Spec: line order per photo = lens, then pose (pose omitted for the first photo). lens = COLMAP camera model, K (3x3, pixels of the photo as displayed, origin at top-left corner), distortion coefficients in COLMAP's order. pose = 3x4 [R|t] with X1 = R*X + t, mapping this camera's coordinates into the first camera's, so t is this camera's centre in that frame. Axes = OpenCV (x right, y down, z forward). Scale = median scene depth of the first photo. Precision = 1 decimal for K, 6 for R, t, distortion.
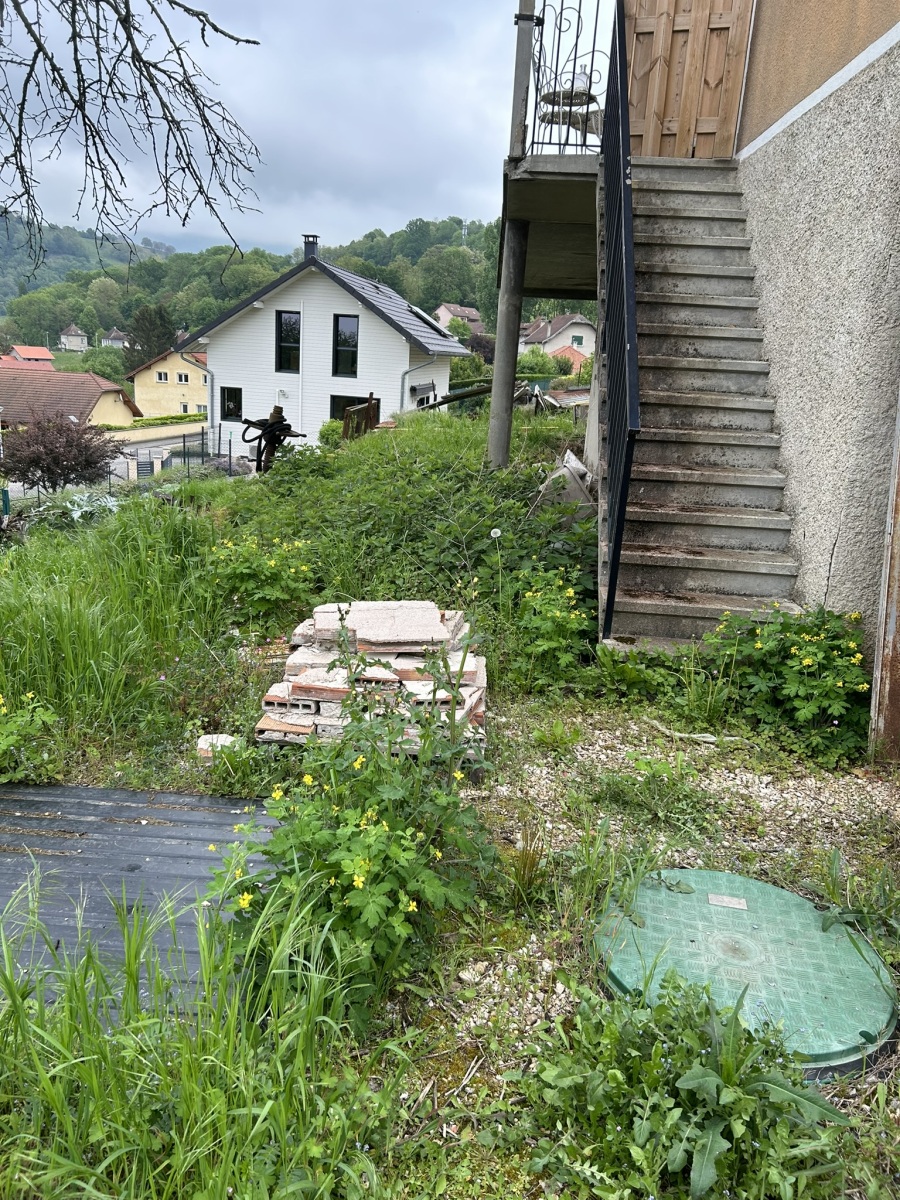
lens RADIAL K [[899.3, 0, 447.2], [0, 899.3, 632.7], [0, 0, 1]] dist [0.056680, -0.055938]
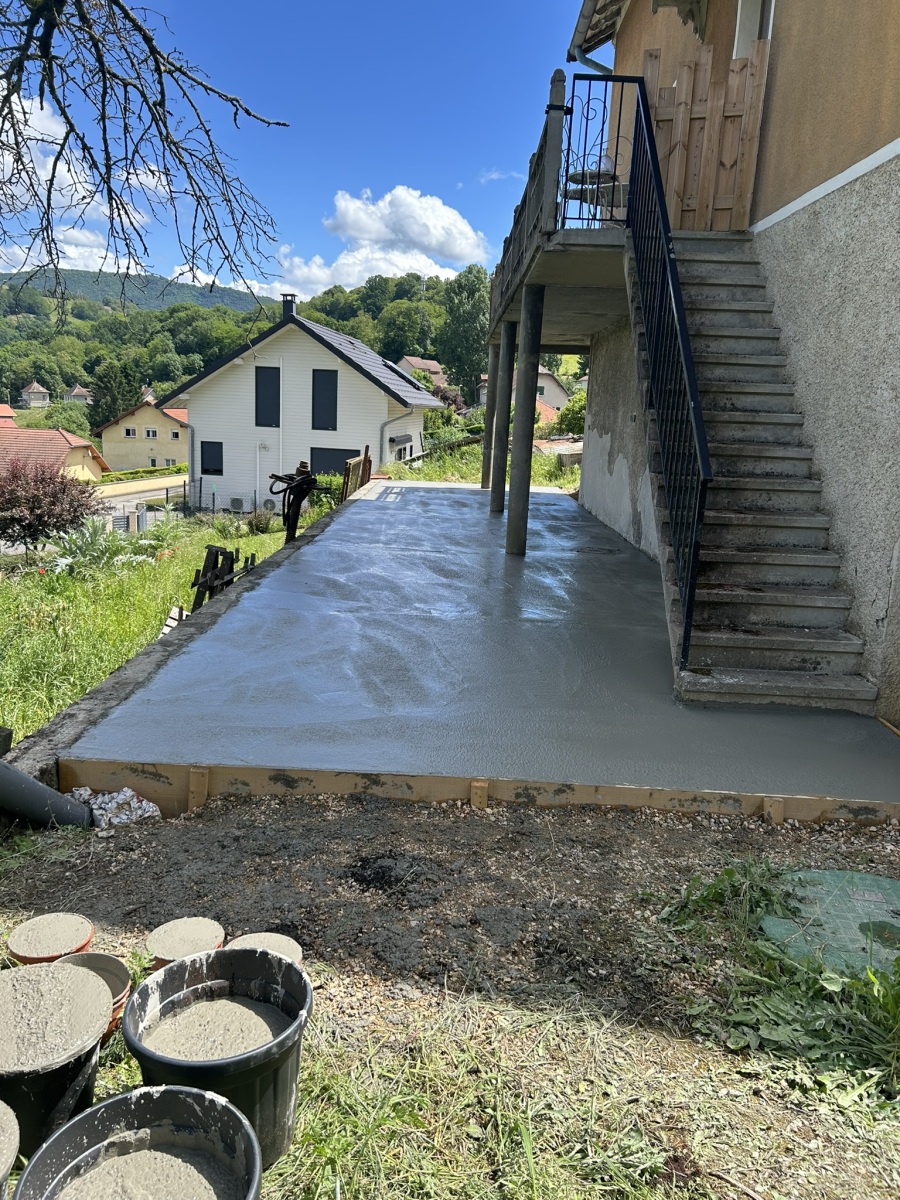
lens RADIAL K [[908.7, 0, 441.4], [0, 908.7, 624.4], [0, 0, 1]] dist [0.048943, -0.048270]
pose [[0.999211, -0.021704, 0.033268, -0.098768], [0.023747, 0.997774, -0.062309, 0.008810], [-0.031842, 0.063050, 0.997502, -0.053040]]
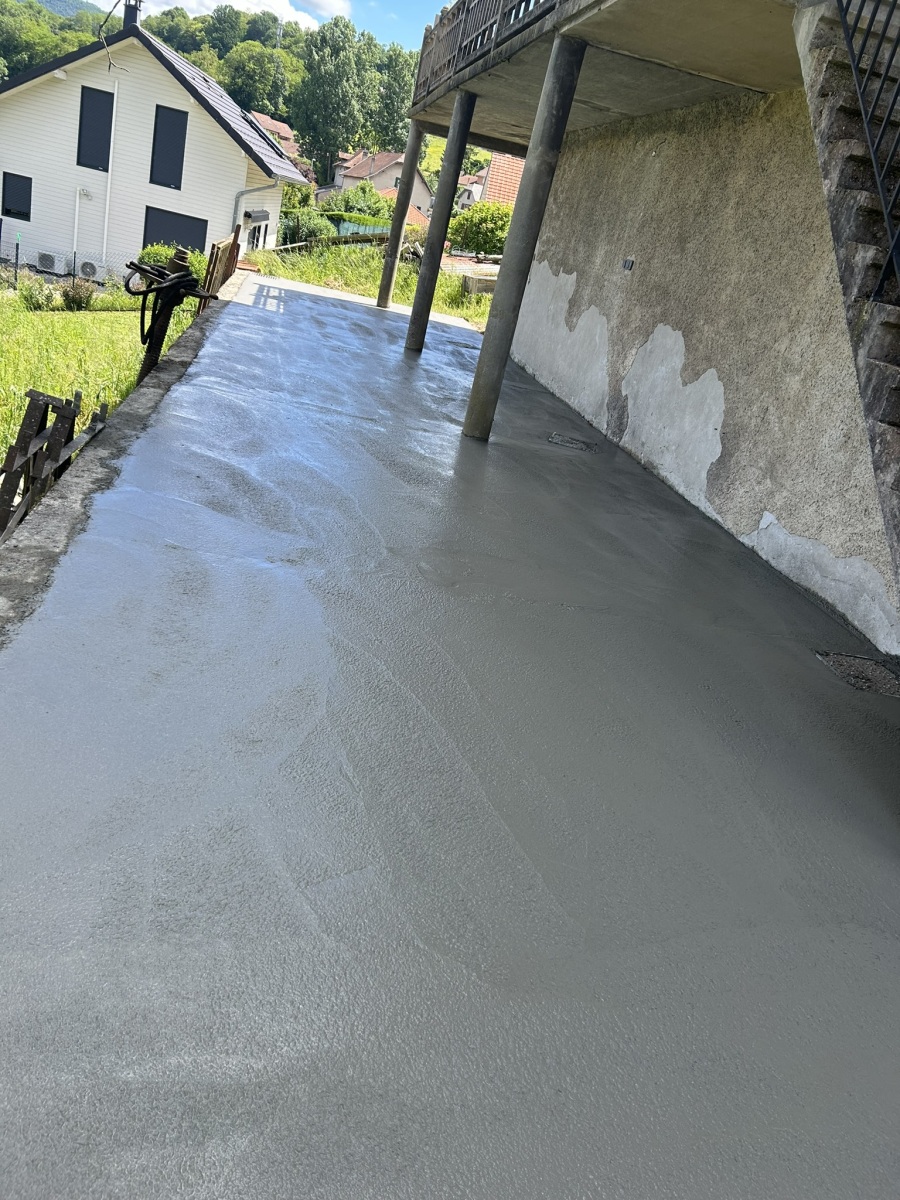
lens RADIAL K [[909.1, 0, 448.1], [0, 909.1, 629.0], [0, 0, 1]] dist [-0.000266, -0.010797]
pose [[0.966884, 0.062712, 0.247392, -0.200095], [-0.099580, 0.985210, 0.139447, -0.108501], [-0.234989, -0.159465, 0.958828, 0.323432]]
